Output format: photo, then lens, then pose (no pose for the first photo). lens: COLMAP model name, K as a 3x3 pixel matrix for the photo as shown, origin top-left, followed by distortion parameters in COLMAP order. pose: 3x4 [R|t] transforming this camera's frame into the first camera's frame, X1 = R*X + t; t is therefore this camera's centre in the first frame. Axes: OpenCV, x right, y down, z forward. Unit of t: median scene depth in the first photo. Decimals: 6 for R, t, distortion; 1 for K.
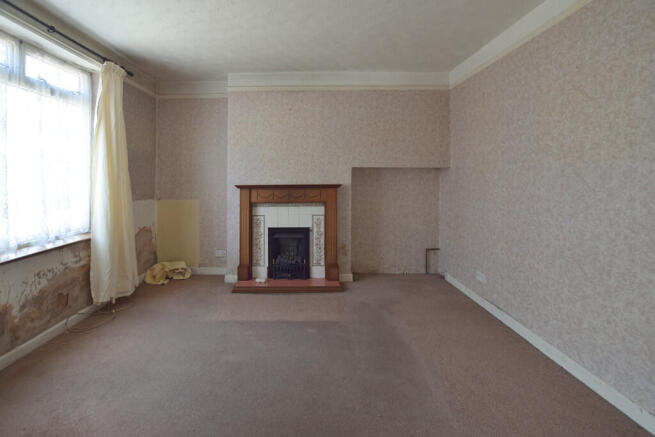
lens RADIAL K [[311.5, 0, 294.7], [0, 311.5, 174.2], [0, 0, 1]] dist [-0.018024, 0.000171]
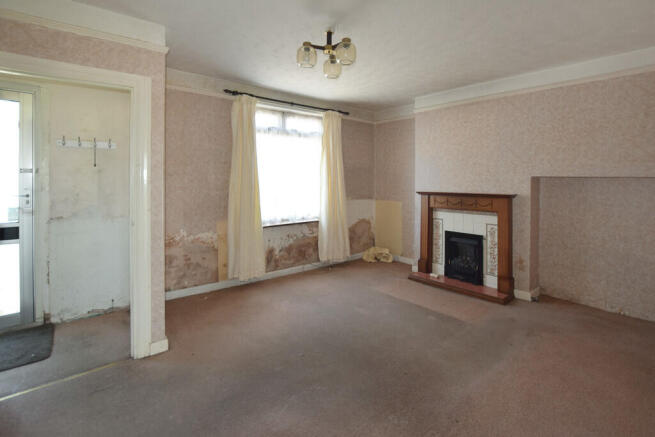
lens RADIAL K [[312.1, 0, 325.3], [0, 312.1, 176.6], [0, 0, 1]] dist [-0.004237, -0.000059]
pose [[0.667632, 0.002644, -0.744487, 0.462998], [0.000625, 0.999991, 0.004112, -0.026846], [0.744492, -0.003210, 0.667624, -0.063959]]
